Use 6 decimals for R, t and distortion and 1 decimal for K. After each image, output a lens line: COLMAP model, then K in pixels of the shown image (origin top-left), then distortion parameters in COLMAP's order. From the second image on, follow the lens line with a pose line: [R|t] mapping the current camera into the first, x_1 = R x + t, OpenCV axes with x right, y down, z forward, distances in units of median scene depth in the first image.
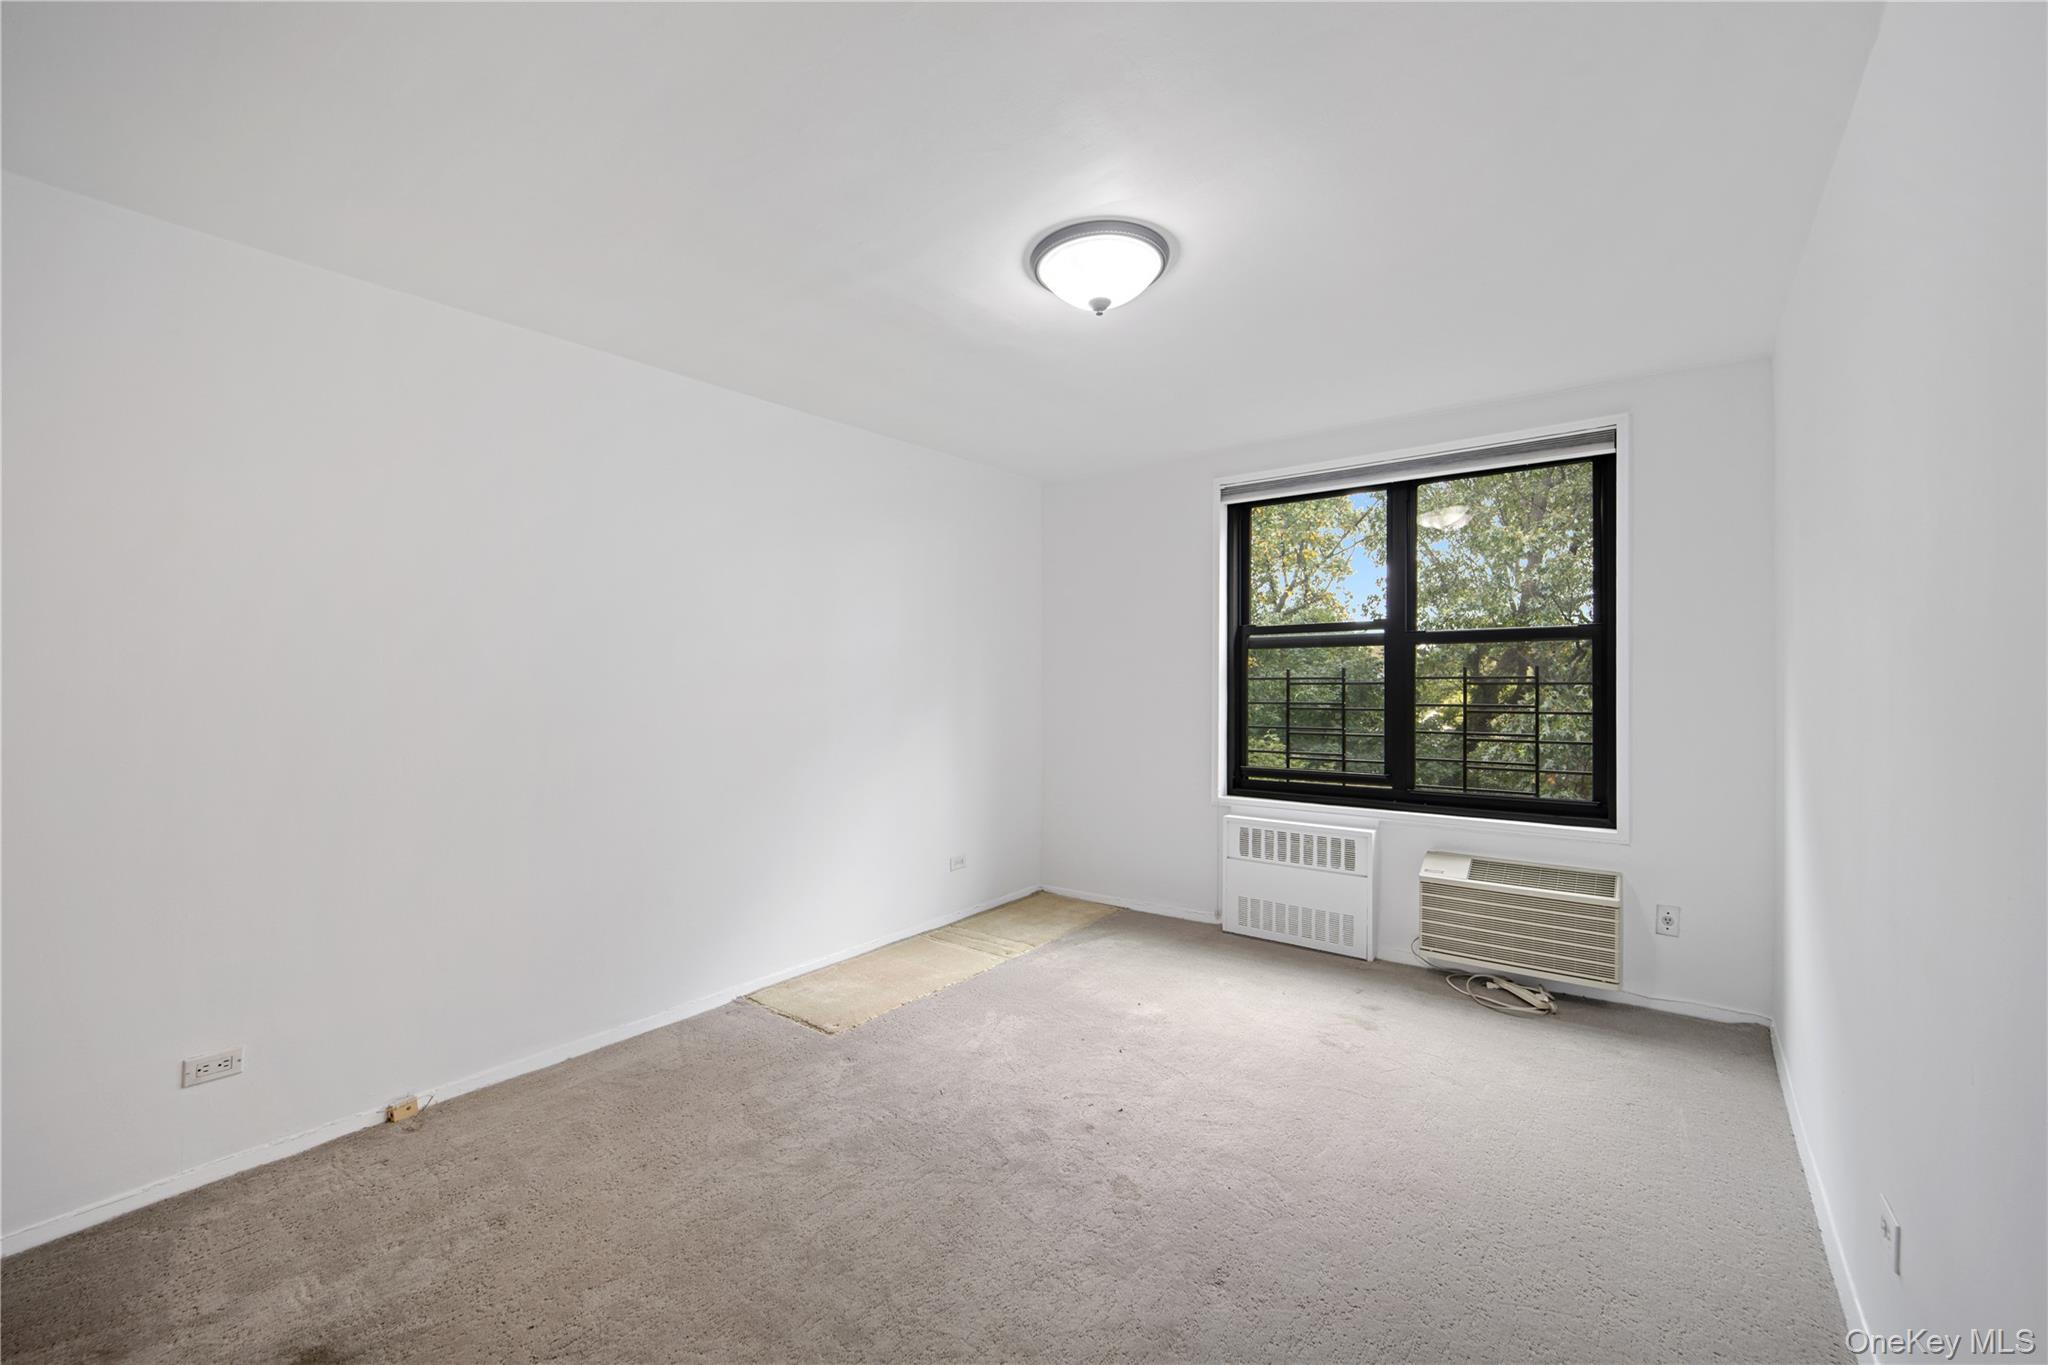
lens RADIAL K [[830.4, 0, 1028.6], [0, 830.4, 695.3], [0, 0, 1]] dist [-0.010553, 0.001806]
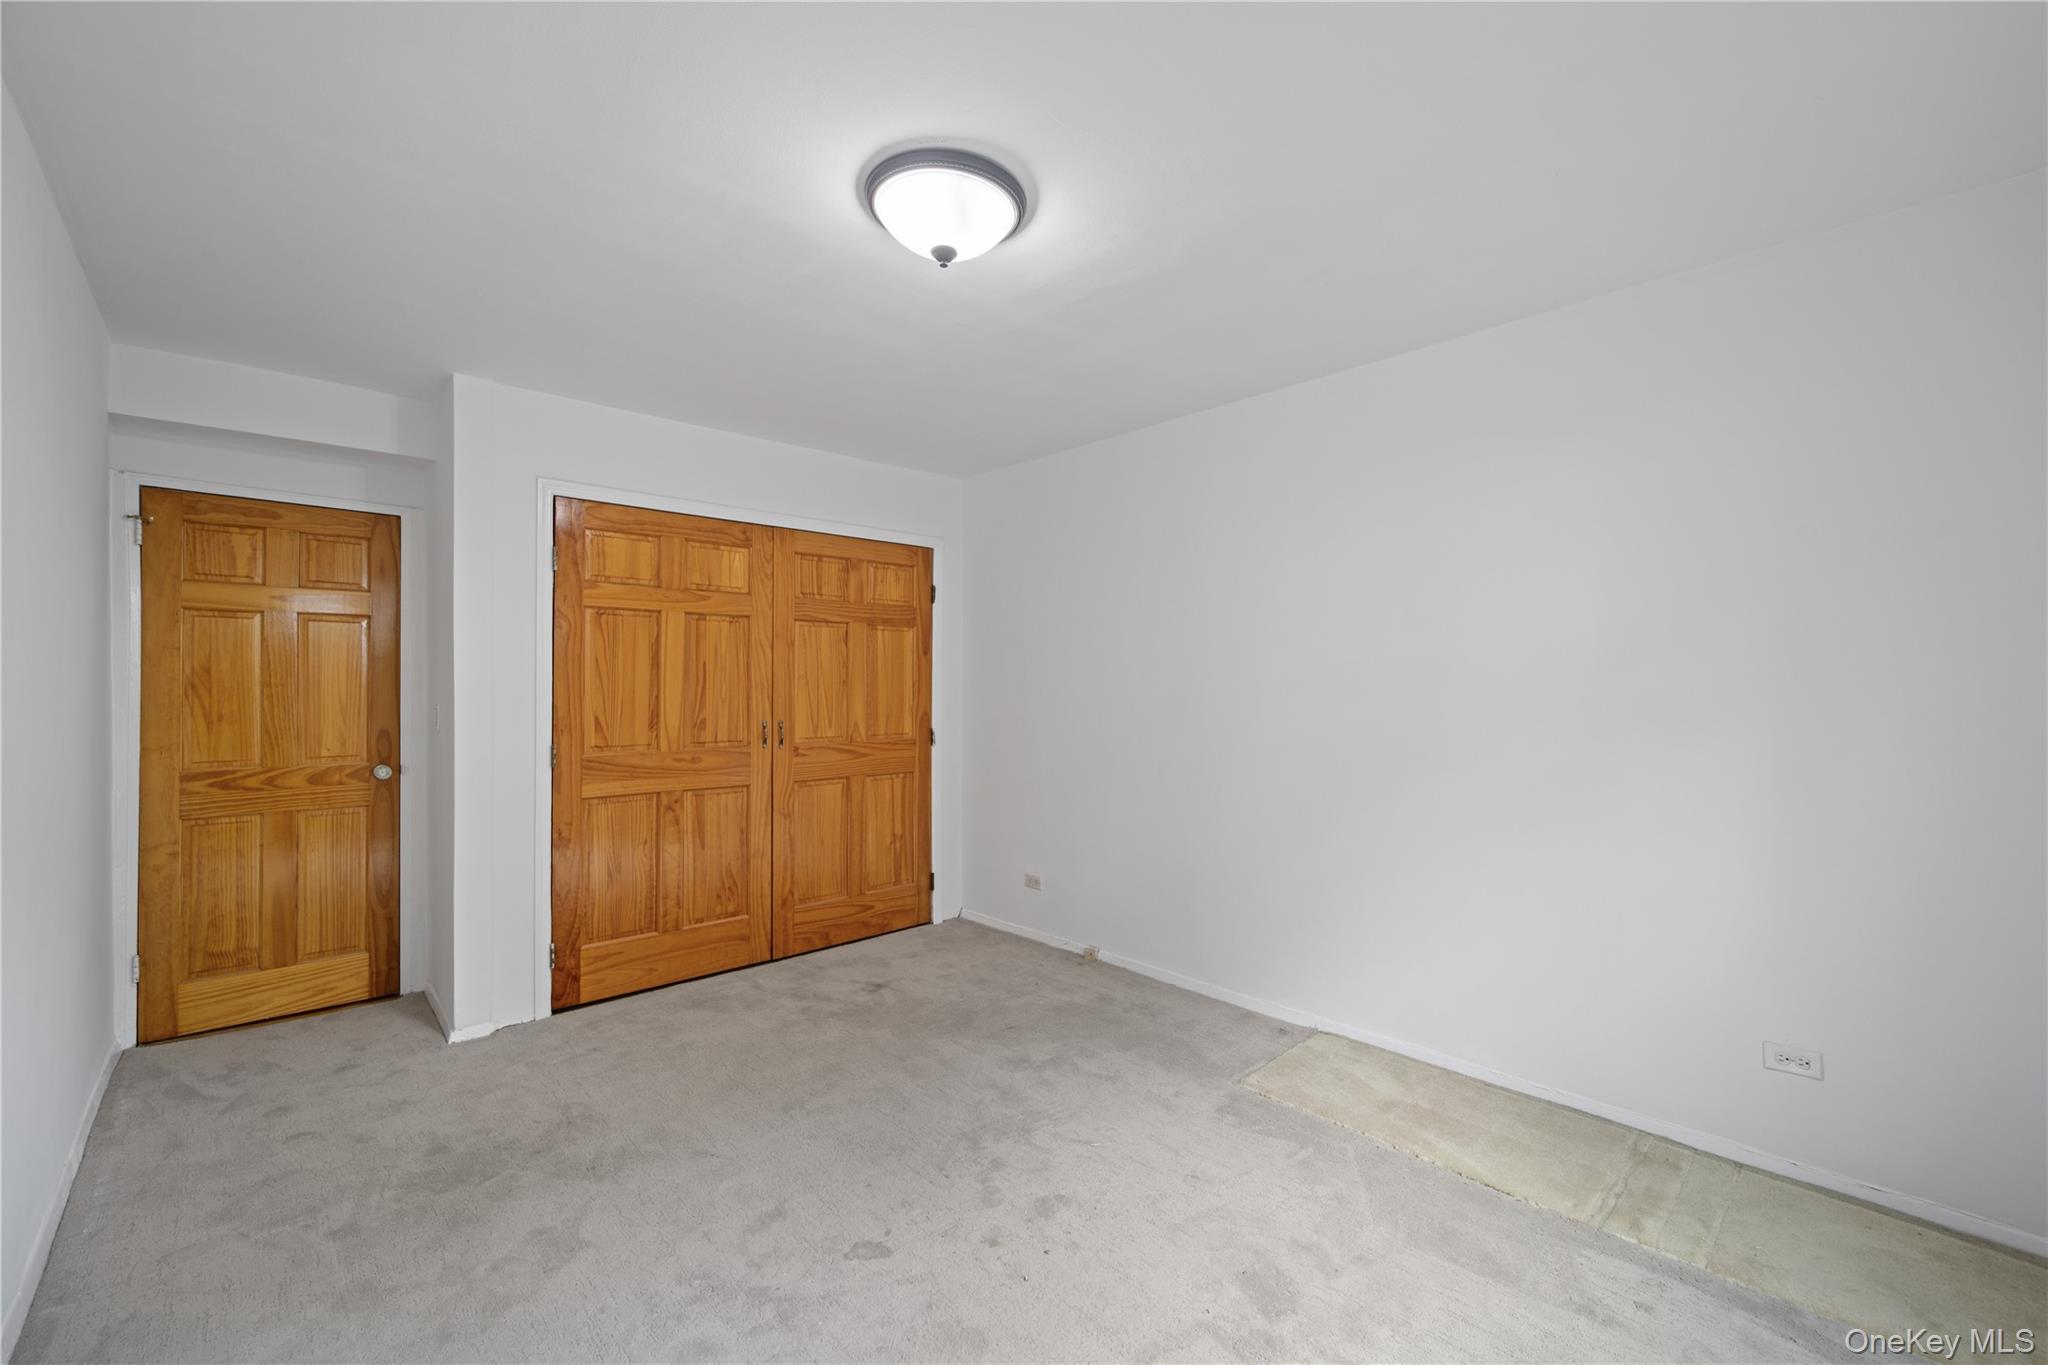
lens RADIAL K [[830.4, 0, 1015.9], [0, 830.4, 676.0], [0, 0, 1]] dist [-0.010553, 0.001806]
pose [[-0.145473, 0.010404, -0.989307, 0.750630], [-0.019746, 0.999715, 0.013417, -0.046917], [0.989165, 0.021487, -0.145227, 0.959827]]
